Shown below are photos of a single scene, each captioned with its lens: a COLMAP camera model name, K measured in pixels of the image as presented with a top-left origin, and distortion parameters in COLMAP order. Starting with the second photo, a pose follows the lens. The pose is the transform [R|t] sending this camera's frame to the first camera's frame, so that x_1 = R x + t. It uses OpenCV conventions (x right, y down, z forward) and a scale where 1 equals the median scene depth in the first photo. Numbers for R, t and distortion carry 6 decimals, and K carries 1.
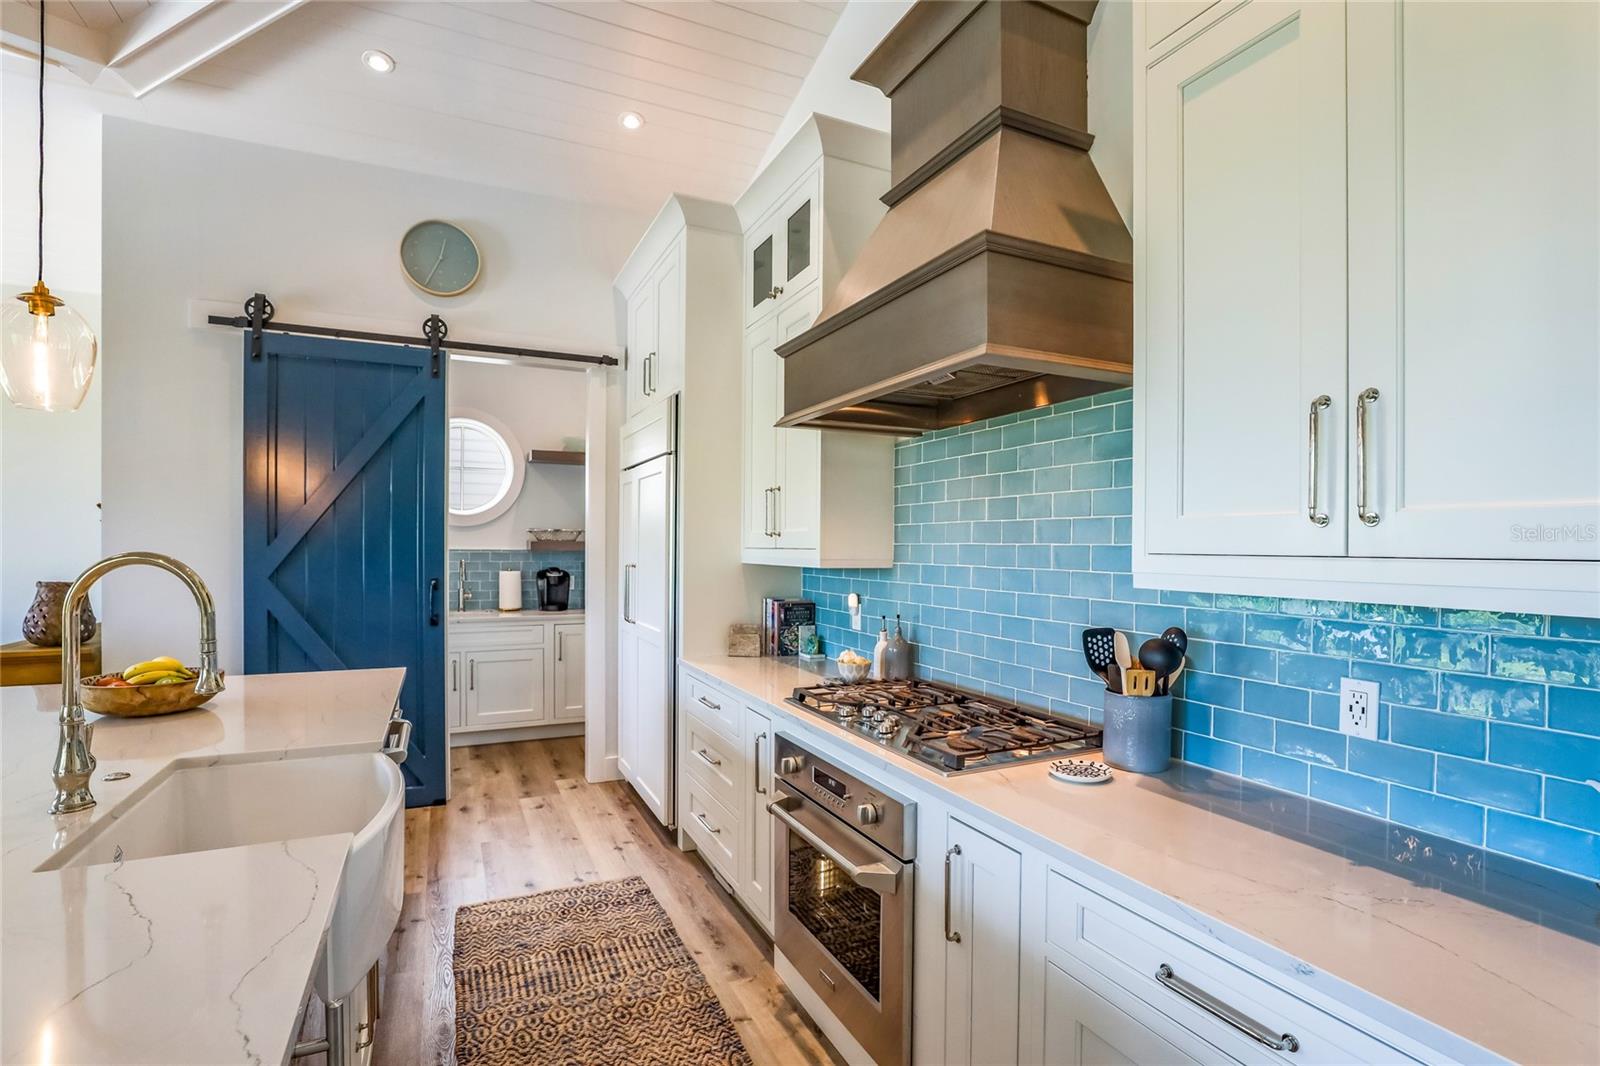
lens RADIAL K [[774.4, 0, 793.6], [0, 774.4, 538.0], [0, 0, 1]] dist [0.005581, 0.002348]
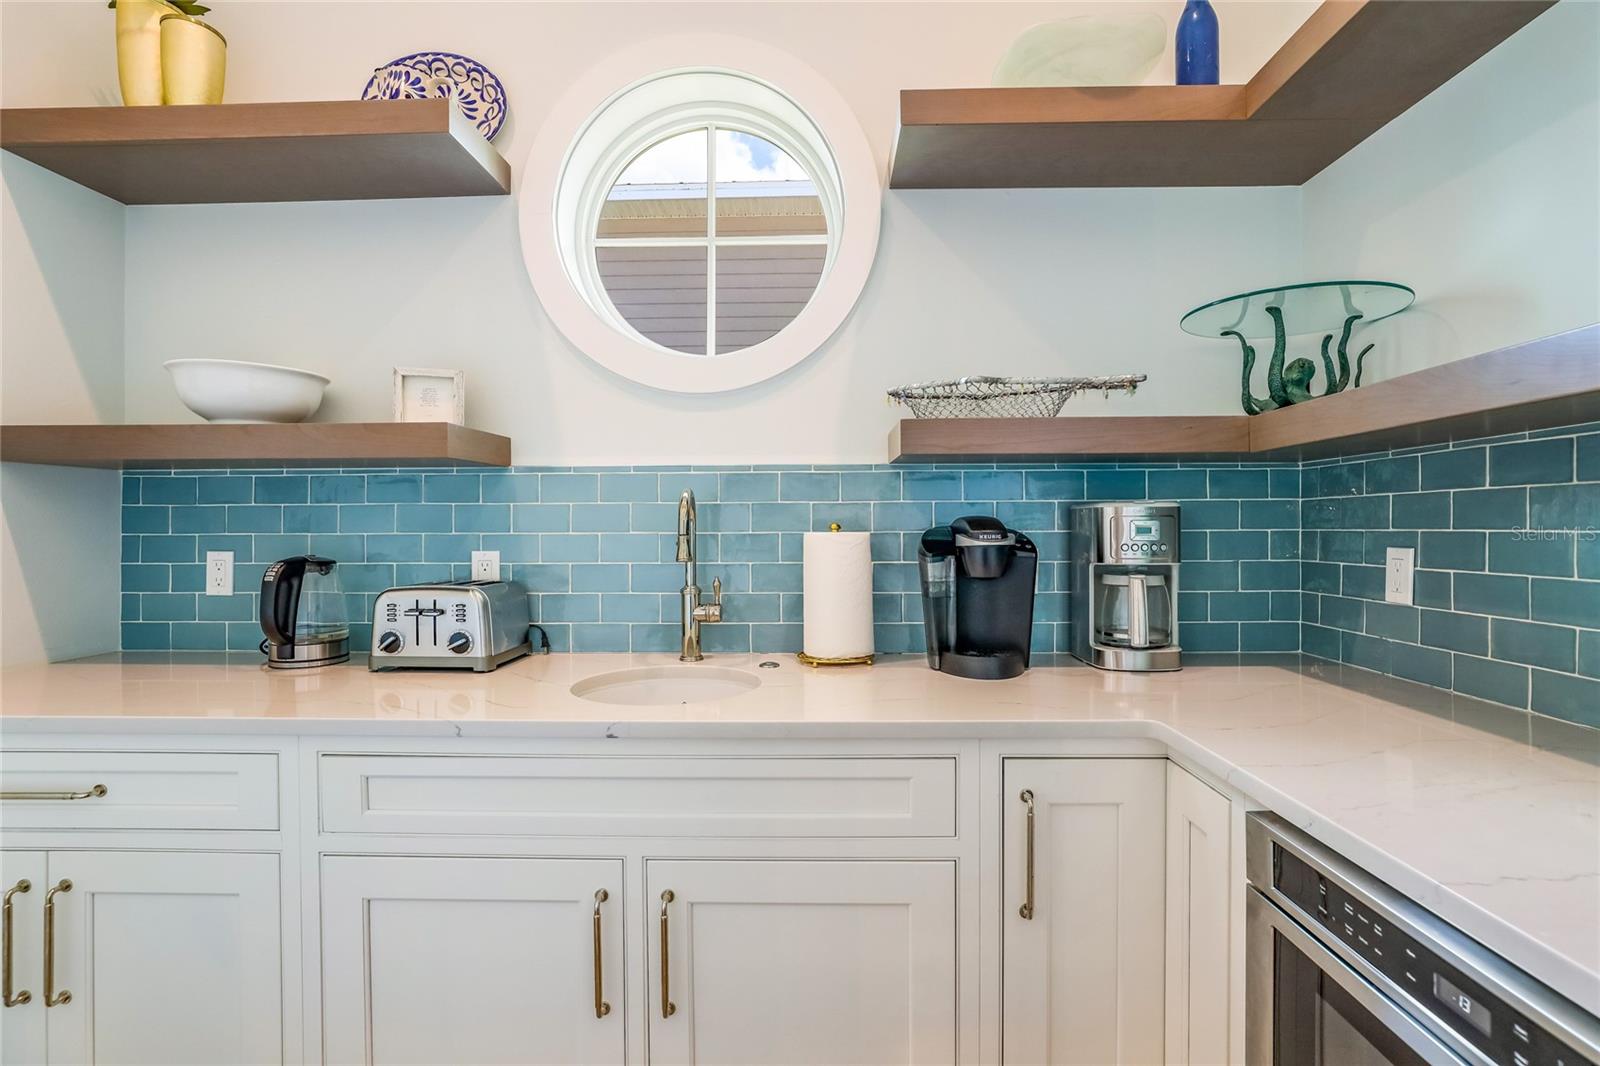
lens RADIAL K [[725.9, 0, 809.3], [0, 725.9, 548.6], [0, 0, 1]] dist [-0.014393, 0.002667]
pose [[0.900204, -0.002358, -0.435462, -0.377242], [0.006179, 0.999954, 0.007360, 0.070980], [0.435425, -0.009316, 0.900177, 1.108156]]
